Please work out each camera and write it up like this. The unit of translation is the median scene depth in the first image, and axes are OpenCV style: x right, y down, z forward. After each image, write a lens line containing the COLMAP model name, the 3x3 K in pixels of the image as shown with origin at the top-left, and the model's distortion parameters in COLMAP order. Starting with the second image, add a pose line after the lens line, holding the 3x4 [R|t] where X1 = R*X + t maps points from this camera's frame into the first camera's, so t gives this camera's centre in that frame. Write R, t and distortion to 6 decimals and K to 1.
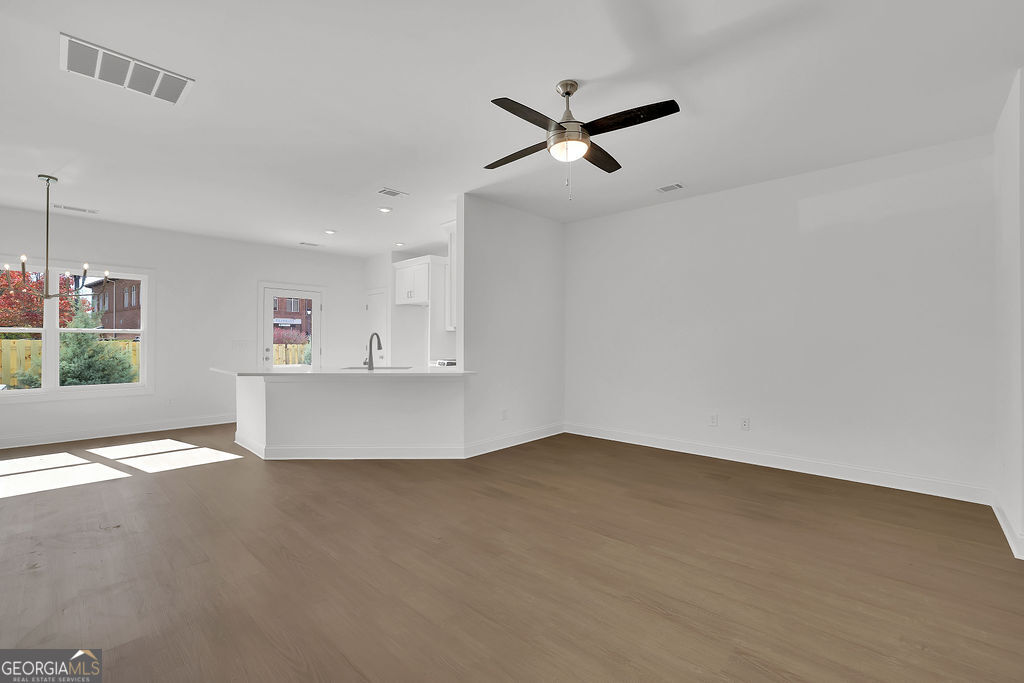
lens RADIAL K [[441.5, 0, 510.6], [0, 441.5, 338.9], [0, 0, 1]] dist [-0.047958, 0.017313]
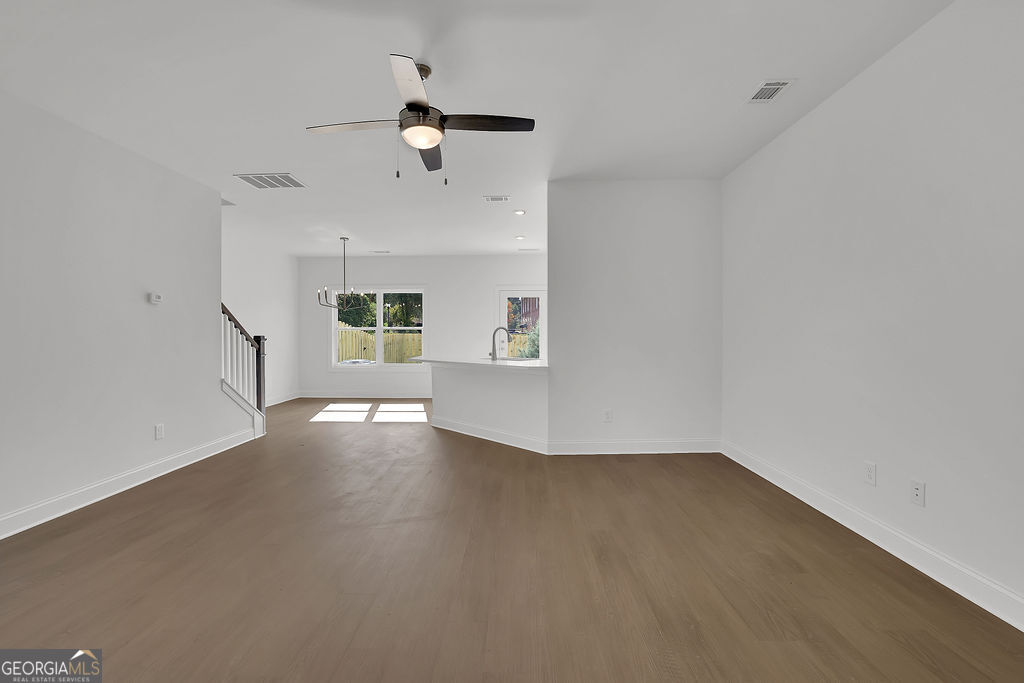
lens RADIAL K [[441.5, 0, 510.6], [0, 441.5, 338.9], [0, 0, 1]] dist [-0.047958, 0.017313]
pose [[0.669081, 0.004783, -0.743174, 0.445067], [0.007826, 0.999879, 0.013481, 0.000704], [0.743149, -0.014836, 0.668962, 0.226834]]
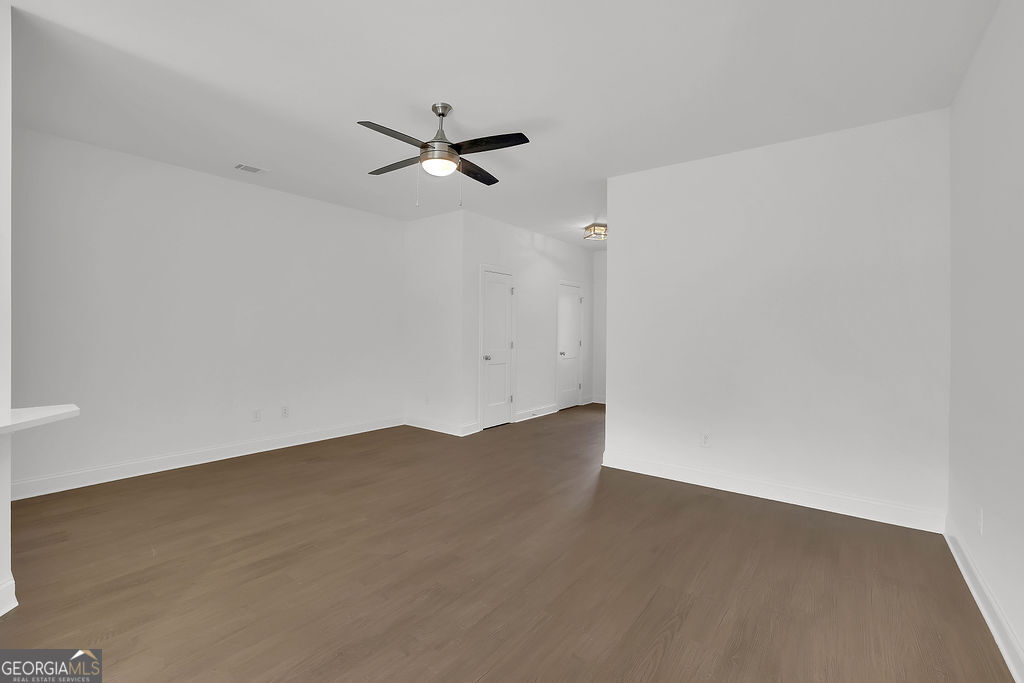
lens RADIAL K [[453.6, 0, 482.3], [0, 453.6, 329.2], [0, 0, 1]] dist [-0.052207, 0.019815]
pose [[-0.071649, 0.002969, 0.997425, -0.458718], [-0.014475, 0.999887, -0.004016, -0.009769], [-0.997325, -0.014726, -0.071598, 0.444198]]
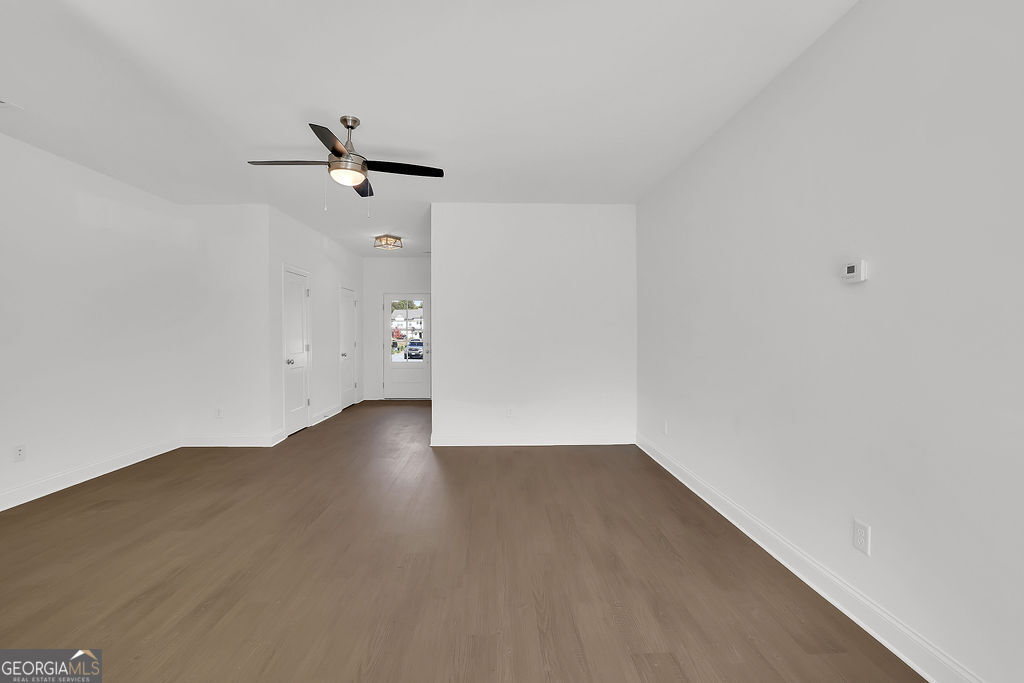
lens RADIAL K [[441.5, 0, 510.6], [0, 441.5, 338.9], [0, 0, 1]] dist [-0.047958, 0.017313]
pose [[-0.710424, -0.008712, 0.703720, -0.446140], [-0.001595, 0.999941, 0.010769, -0.010058], [-0.703772, 0.006528, -0.710396, 0.693385]]
